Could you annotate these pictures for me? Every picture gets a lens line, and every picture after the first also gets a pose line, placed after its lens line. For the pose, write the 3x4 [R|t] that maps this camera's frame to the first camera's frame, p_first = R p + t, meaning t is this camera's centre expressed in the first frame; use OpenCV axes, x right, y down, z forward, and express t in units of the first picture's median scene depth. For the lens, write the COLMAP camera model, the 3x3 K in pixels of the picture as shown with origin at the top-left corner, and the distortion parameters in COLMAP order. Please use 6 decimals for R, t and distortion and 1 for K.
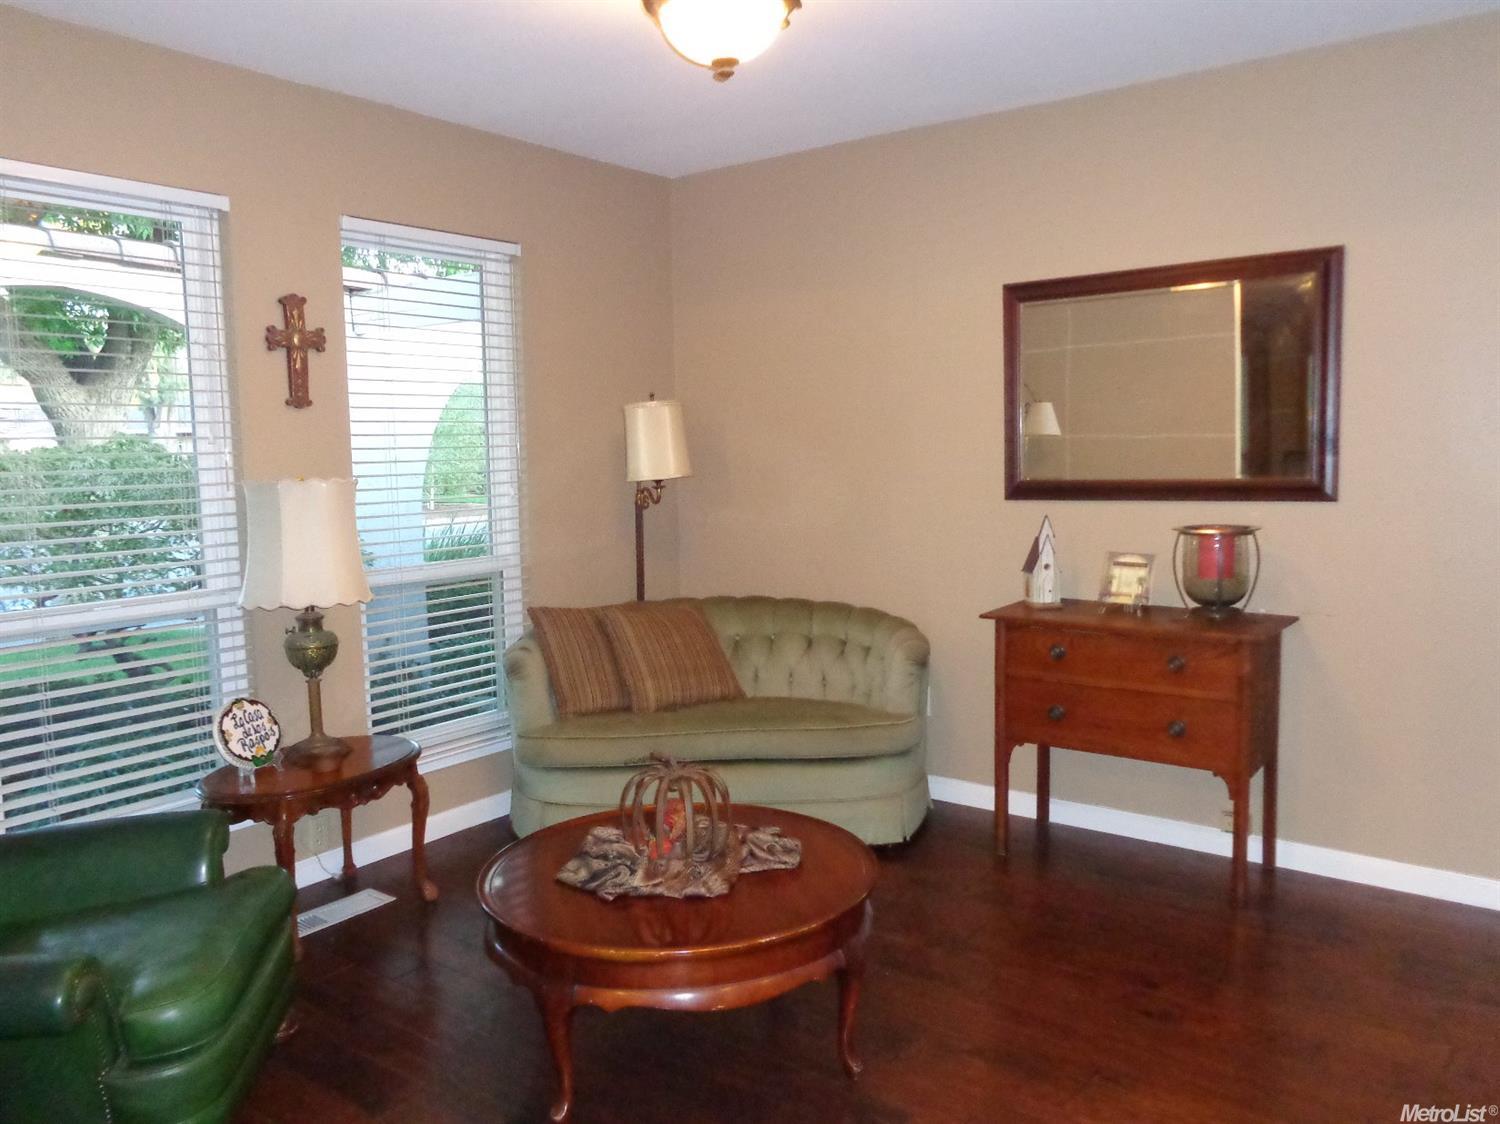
lens RADIAL K [[1144.4, 0, 750.0], [0, 1144.4, 562.0], [0, 0, 1]] dist [-0.004555, -0.002702]
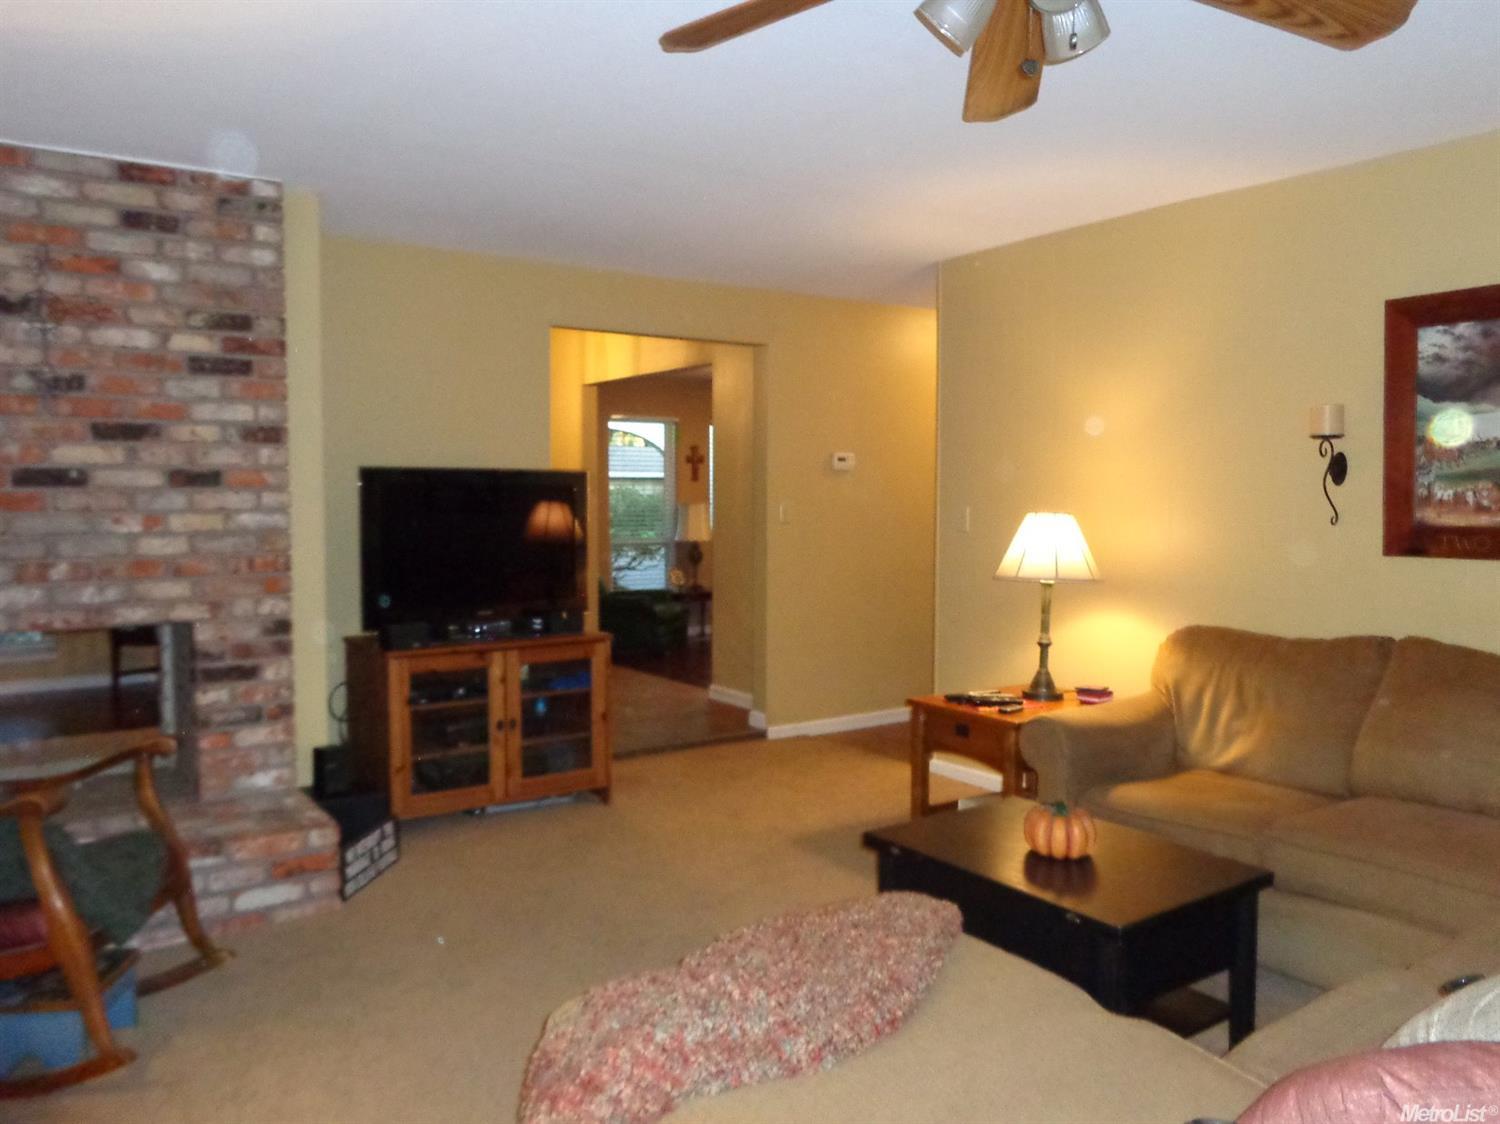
lens RADIAL K [[1144.4, 0, 750.0], [0, 1144.4, 562.0], [0, 0, 1]] dist [-0.004555, -0.002702]
pose [[0.943277, 0.033136, -0.330349, 0.837386], [-0.046745, 0.998350, -0.033335, 0.199244], [0.328700, 0.046886, 0.943270, -2.011414]]
